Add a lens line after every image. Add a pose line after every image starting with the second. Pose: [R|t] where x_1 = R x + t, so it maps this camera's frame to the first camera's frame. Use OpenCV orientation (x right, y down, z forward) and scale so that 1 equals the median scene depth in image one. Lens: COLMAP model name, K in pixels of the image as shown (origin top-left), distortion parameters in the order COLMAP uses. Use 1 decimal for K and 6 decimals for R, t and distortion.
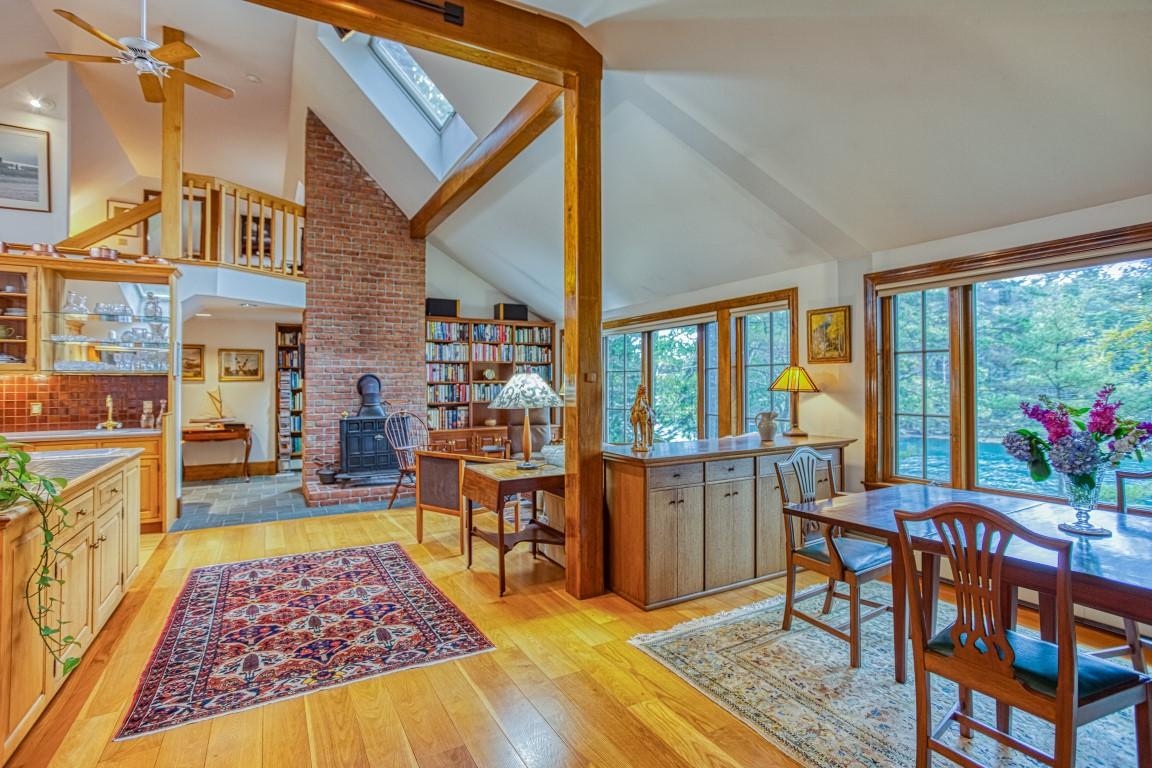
lens RADIAL K [[558.6, 0, 573.3], [0, 558.6, 377.7], [0, 0, 1]] dist [-0.034142, 0.020396]
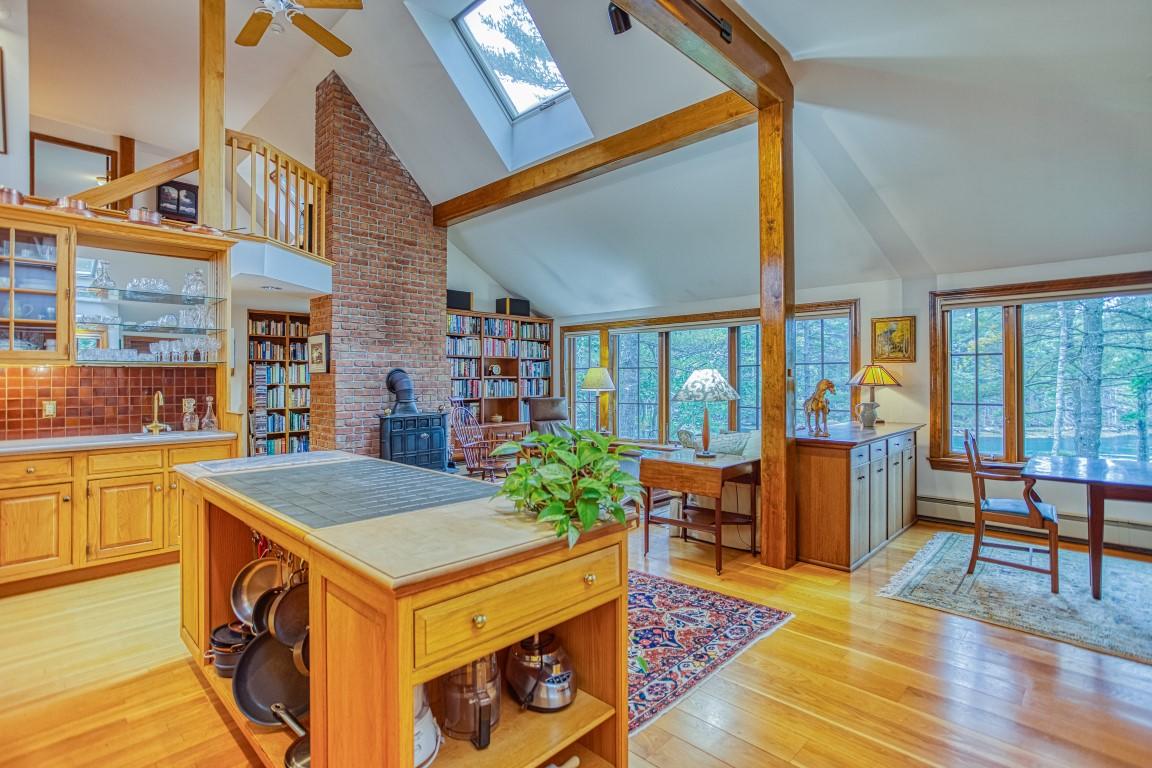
lens RADIAL K [[555.6, 0, 571.1], [0, 555.6, 378.1], [0, 0, 1]] dist [-0.036702, 0.025594]
pose [[0.956618, 0.003324, 0.291328, -0.530450], [-0.005029, 0.999974, 0.005104, 0.005116], [-0.291303, -0.006348, 0.956610, 0.044330]]
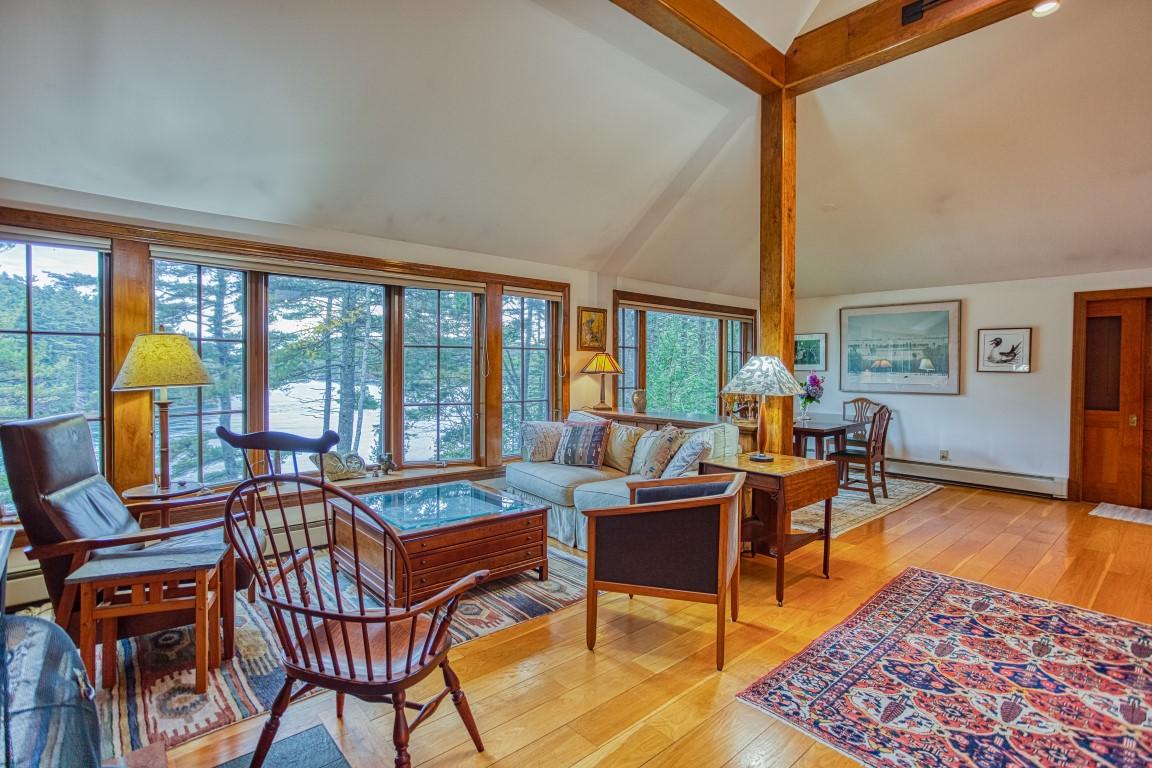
lens RADIAL K [[558.6, 0, 573.3], [0, 558.6, 377.7], [0, 0, 1]] dist [-0.034142, 0.020396]
pose [[-0.219905, -0.011244, 0.975457, -0.735721], [-0.015647, 0.999846, 0.007997, 0.023848], [-0.975396, -0.013504, -0.220047, 1.233886]]
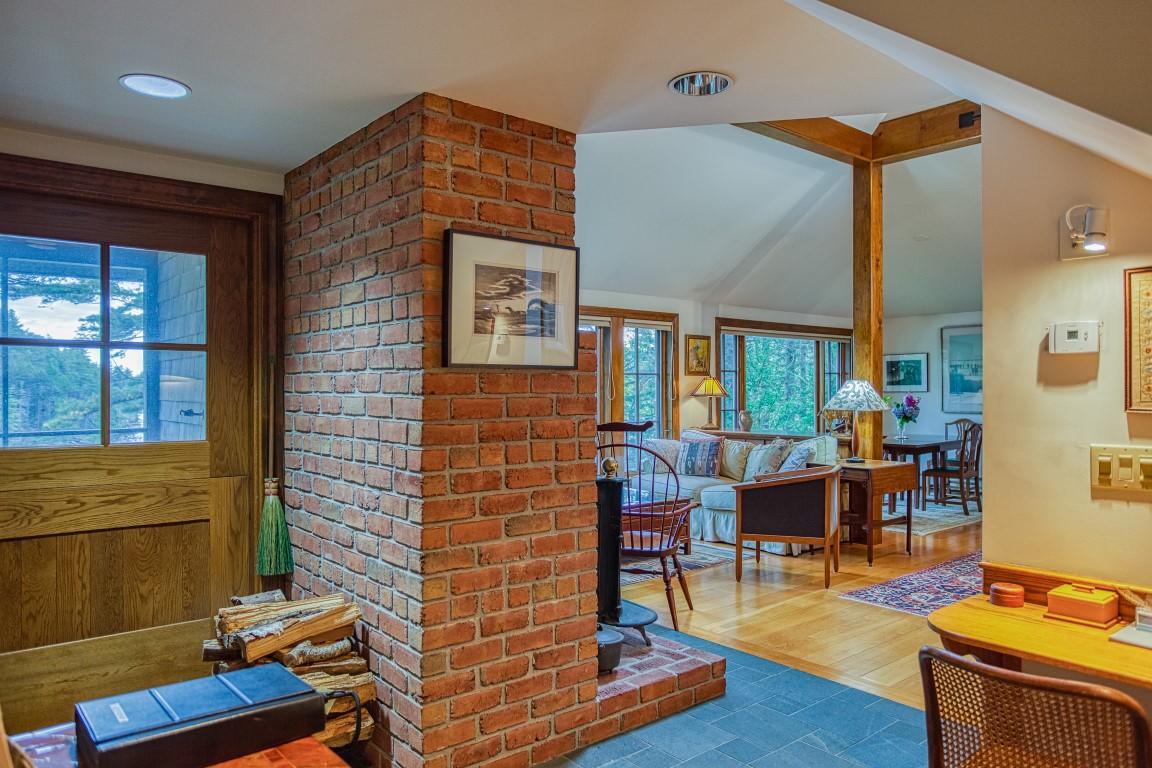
lens RADIAL K [[774.9, 0, 580.9], [0, 774.9, 395.6], [0, 0, 1]] dist [-0.001568, -0.001633]
pose [[-0.190265, 0.002630, 0.981729, -1.274876], [-0.006014, 0.999975, -0.003844, 0.030639], [-0.981714, -0.006636, -0.190244, 1.535062]]
